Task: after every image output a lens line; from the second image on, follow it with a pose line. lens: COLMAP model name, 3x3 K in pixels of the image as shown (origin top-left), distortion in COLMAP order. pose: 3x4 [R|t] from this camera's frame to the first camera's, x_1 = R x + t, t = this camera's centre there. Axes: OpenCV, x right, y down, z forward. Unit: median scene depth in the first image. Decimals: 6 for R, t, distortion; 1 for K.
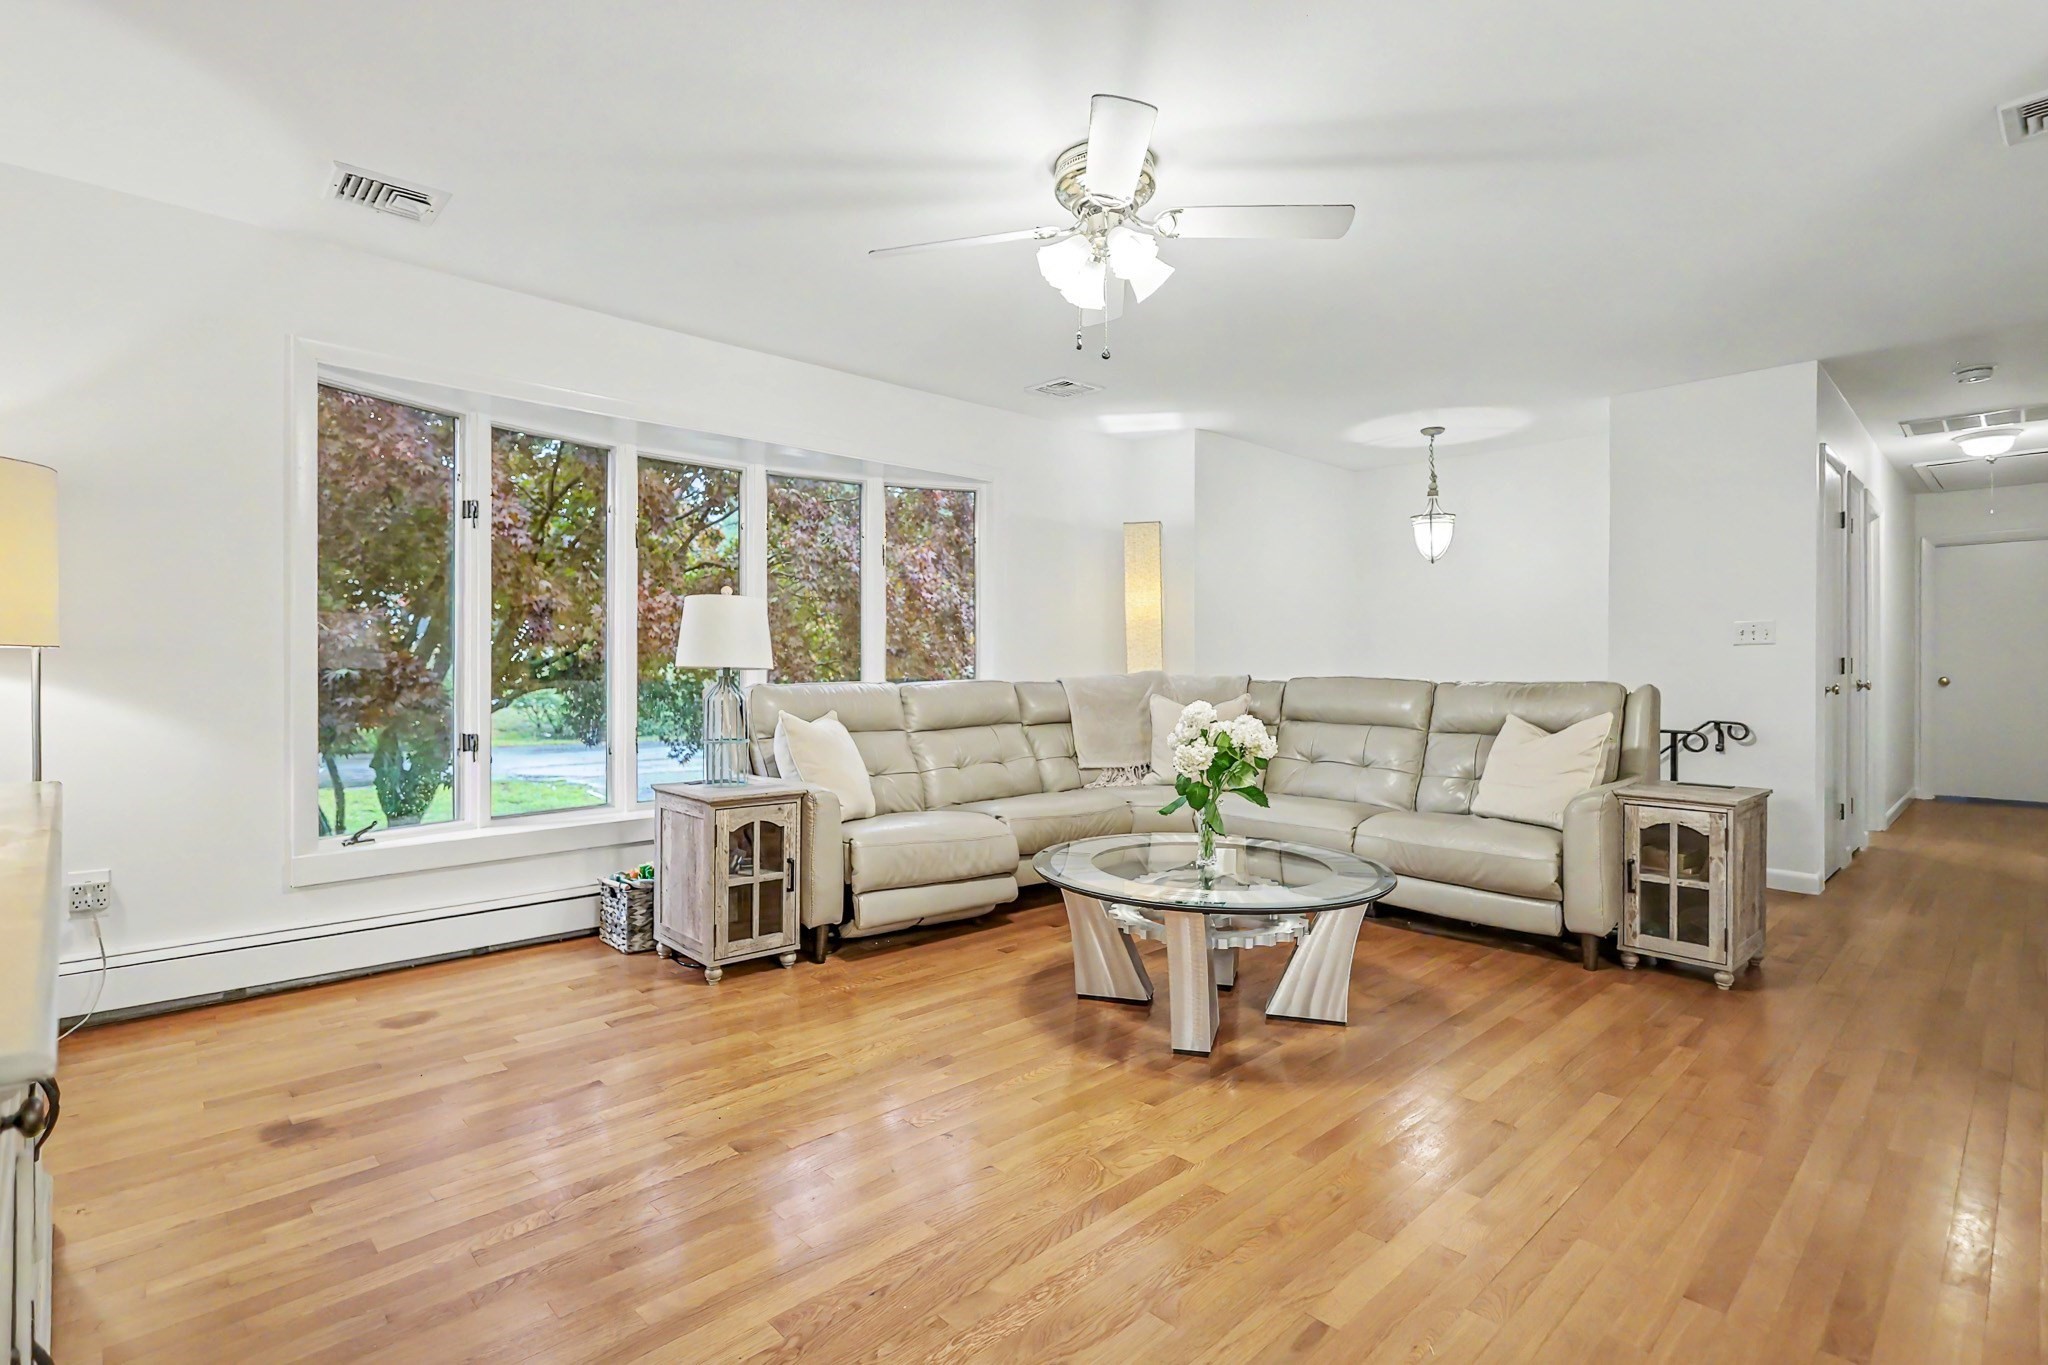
lens RADIAL K [[987.5, 0, 1010.2], [0, 987.5, 662.2], [0, 0, 1]] dist [-0.005602, 0.001889]
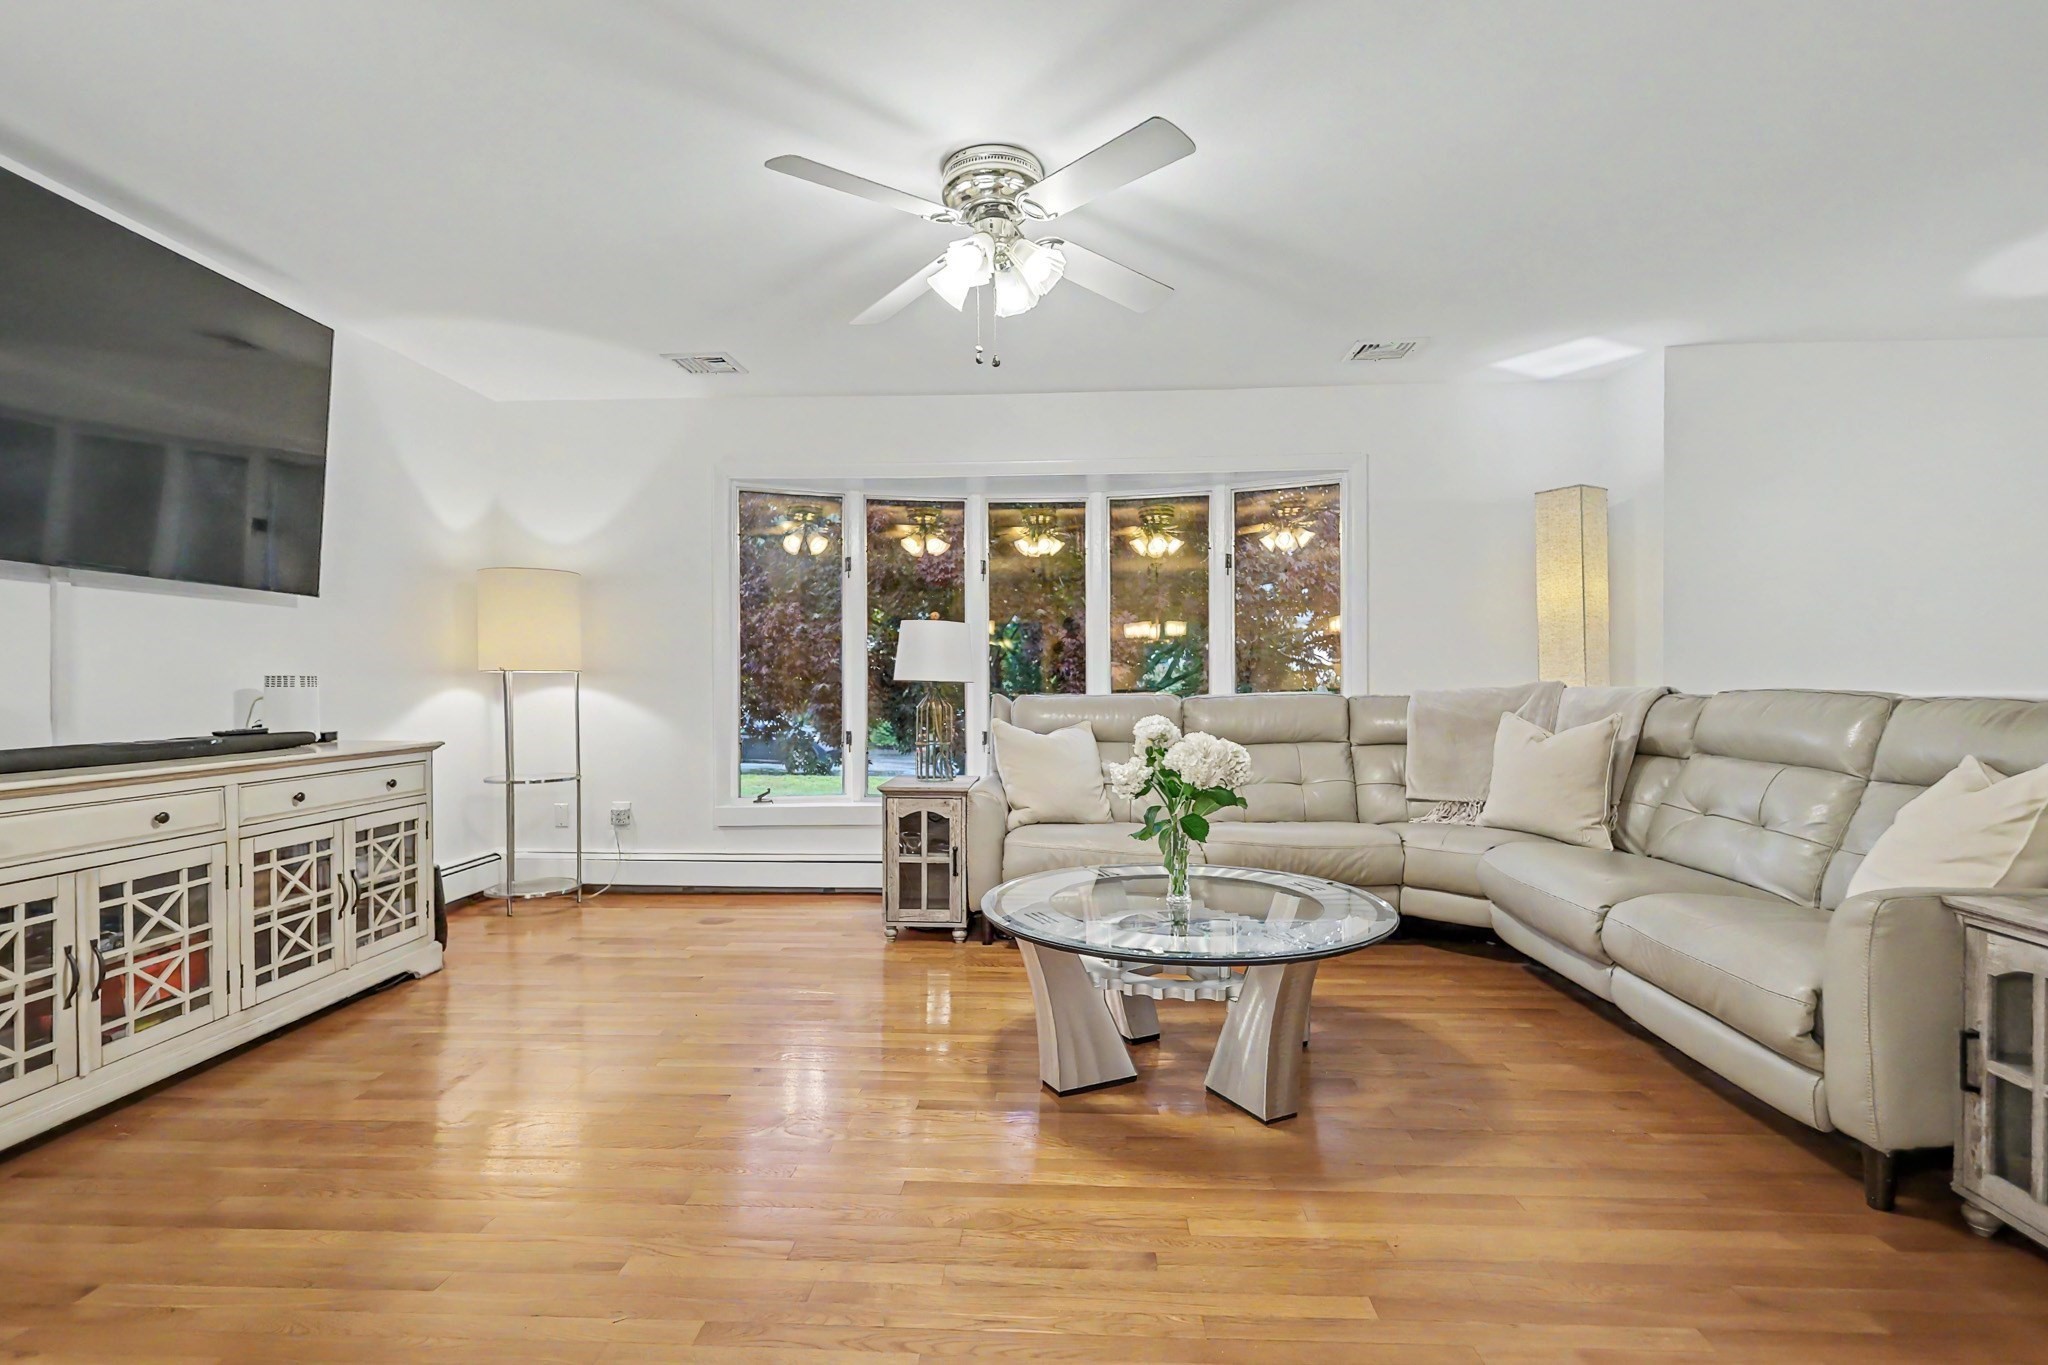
lens RADIAL K [[987.5, 0, 1011.3], [0, 987.5, 696.3], [0, 0, 1]] dist [-0.005602, 0.001889]
pose [[0.685409, 0.003537, -0.728150, 0.660727], [0.010747, 0.999830, 0.014974, 0.006542], [0.728079, -0.018089, 0.685254, 0.262064]]
